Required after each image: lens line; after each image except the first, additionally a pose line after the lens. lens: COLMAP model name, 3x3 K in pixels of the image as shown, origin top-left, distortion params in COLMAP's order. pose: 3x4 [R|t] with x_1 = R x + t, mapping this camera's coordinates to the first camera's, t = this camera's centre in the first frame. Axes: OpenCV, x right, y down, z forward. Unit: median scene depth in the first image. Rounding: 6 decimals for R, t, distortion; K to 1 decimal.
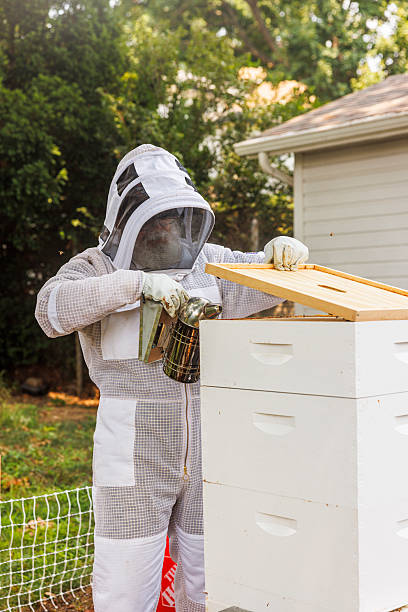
lens RADIAL K [[1069.2, 0, 204.2], [0, 1069.2, 333.2], [0, 0, 1]] dist [0.005907, 0.107402]
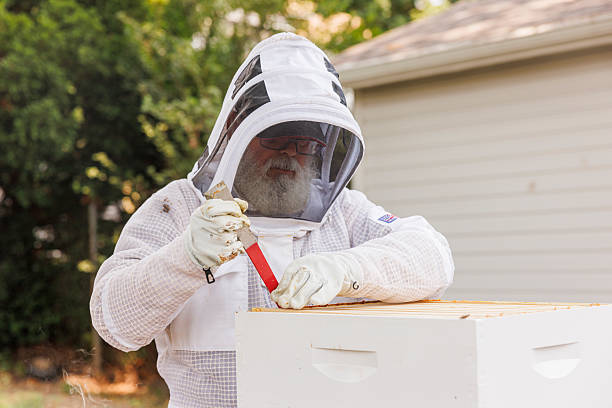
lens RADIAL K [[1095.6, 0, 306.0], [0, 1095.6, 204.0], [0, 0, 1]] dist [-0.006227, 0.118277]
pose [[0.998628, -0.006905, 0.051900, 0.001826], [0.010698, 0.997261, -0.073179, -0.014192], [-0.051253, 0.073634, 0.995967, 0.140428]]
